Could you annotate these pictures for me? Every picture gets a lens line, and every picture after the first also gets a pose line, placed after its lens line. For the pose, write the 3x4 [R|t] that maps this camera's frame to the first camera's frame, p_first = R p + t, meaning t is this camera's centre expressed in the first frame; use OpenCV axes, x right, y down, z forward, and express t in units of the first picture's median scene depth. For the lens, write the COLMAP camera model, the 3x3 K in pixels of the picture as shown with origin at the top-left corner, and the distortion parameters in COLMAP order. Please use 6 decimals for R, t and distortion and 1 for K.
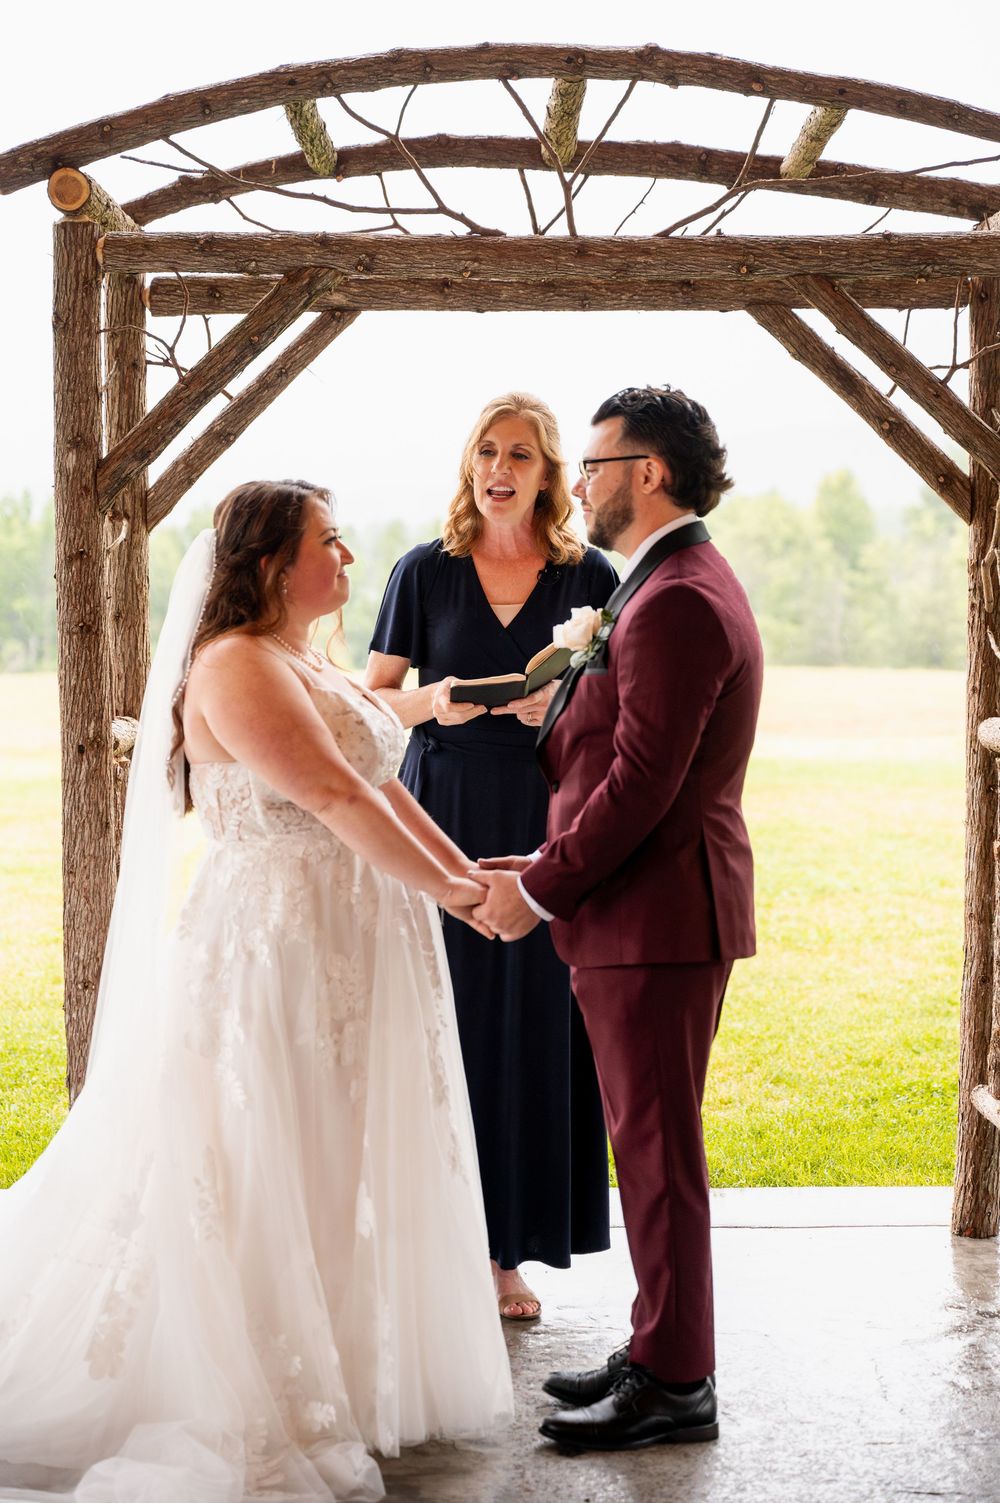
lens RADIAL K [[2871.7, 0, 500.0], [0, 2871.7, 751.5], [0, 0, 1]] dist [-0.003358, -0.007374]
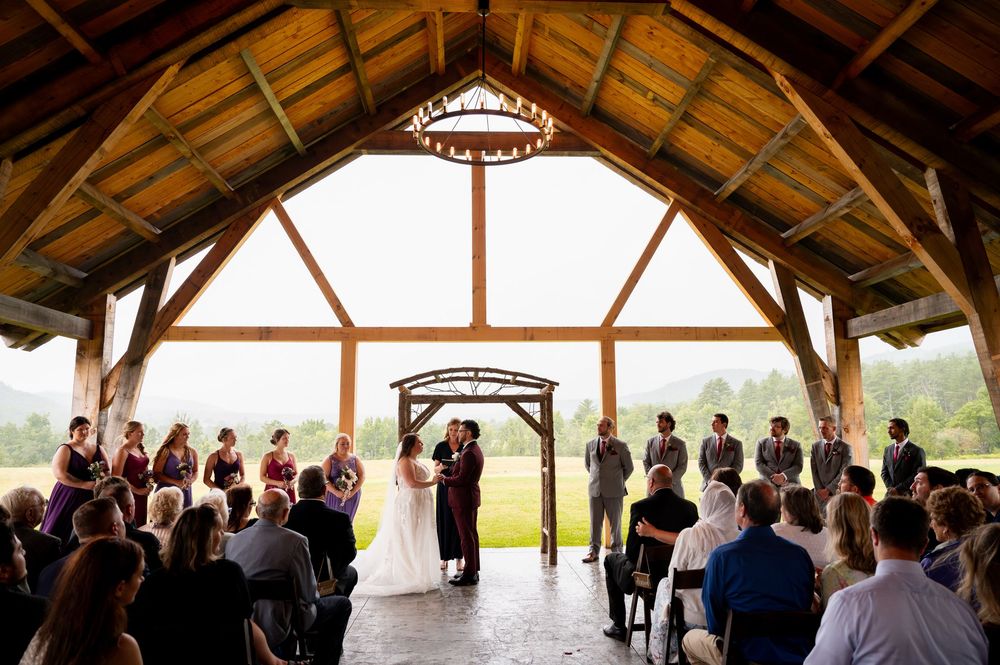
lens RADIAL K [[674.2, 0, 500.0], [0, 674.2, 332.5], [0, 0, 1]] dist [-0.006470, -0.001248]
pose [[0.999595, -0.000552, 0.028454, 0.033208], [0.006499, 0.977825, -0.209321, 0.008084], [-0.027708, 0.209421, 0.977433, -0.539064]]
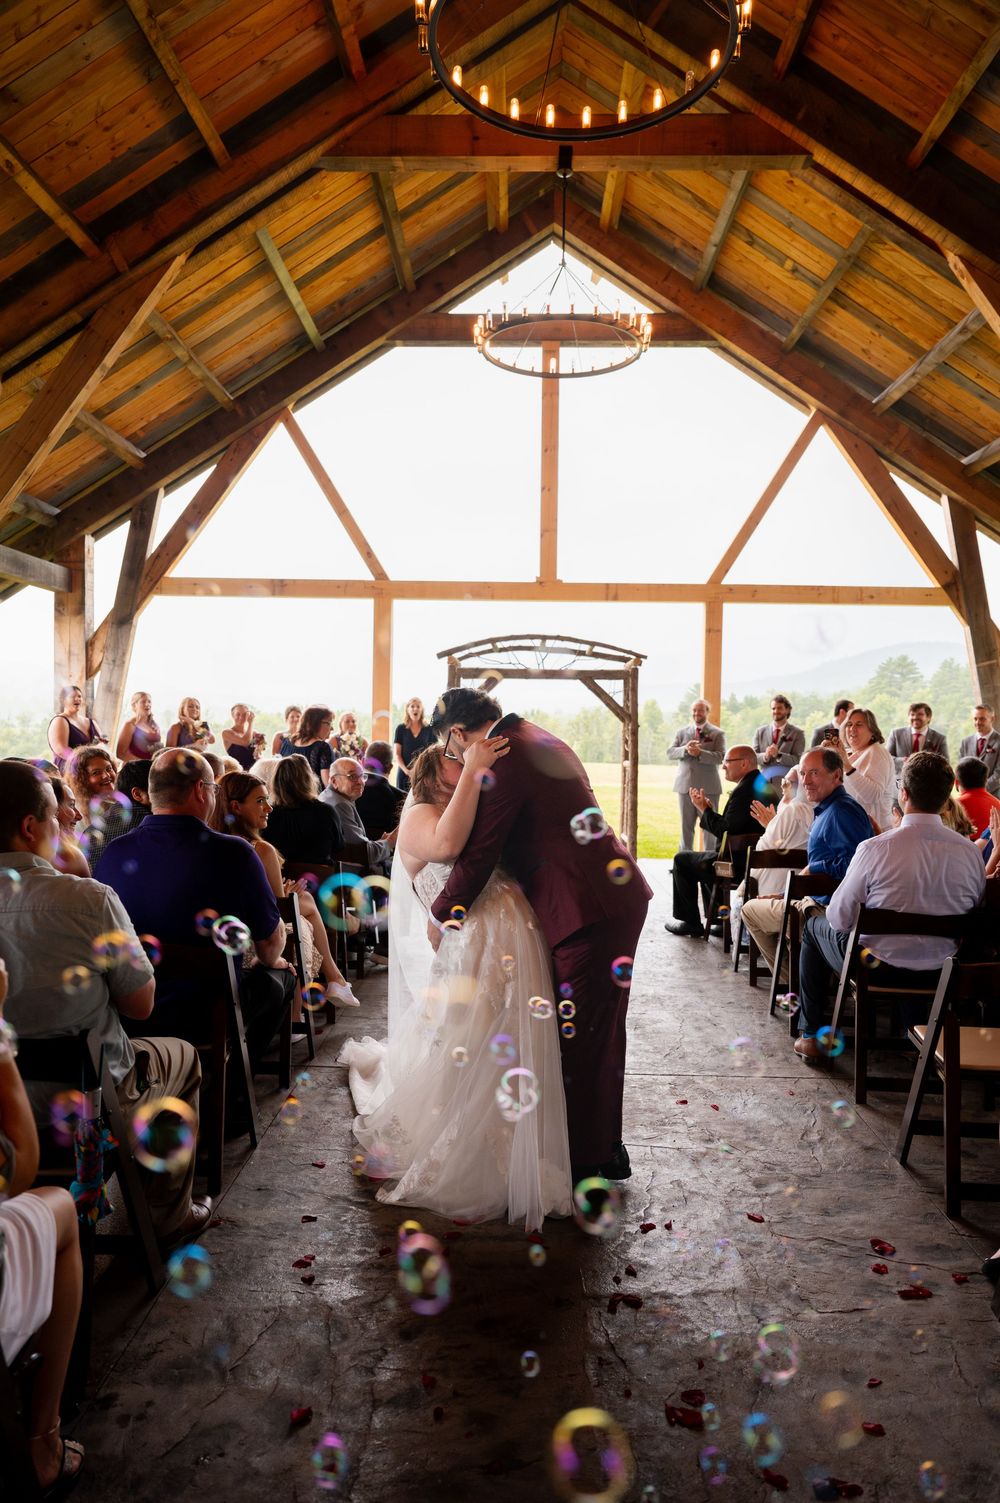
lens RADIAL K [[1013.3, 0, 500.0], [0, 1013.3, 751.5], [0, 0, 1]] dist [-0.006470, -0.001248]
pose [[0.999071, 0.019179, -0.038583, 0.018596], [-0.020808, 0.998890, -0.042263, 0.054589], [0.037730, 0.043026, 0.998361, -0.843463]]
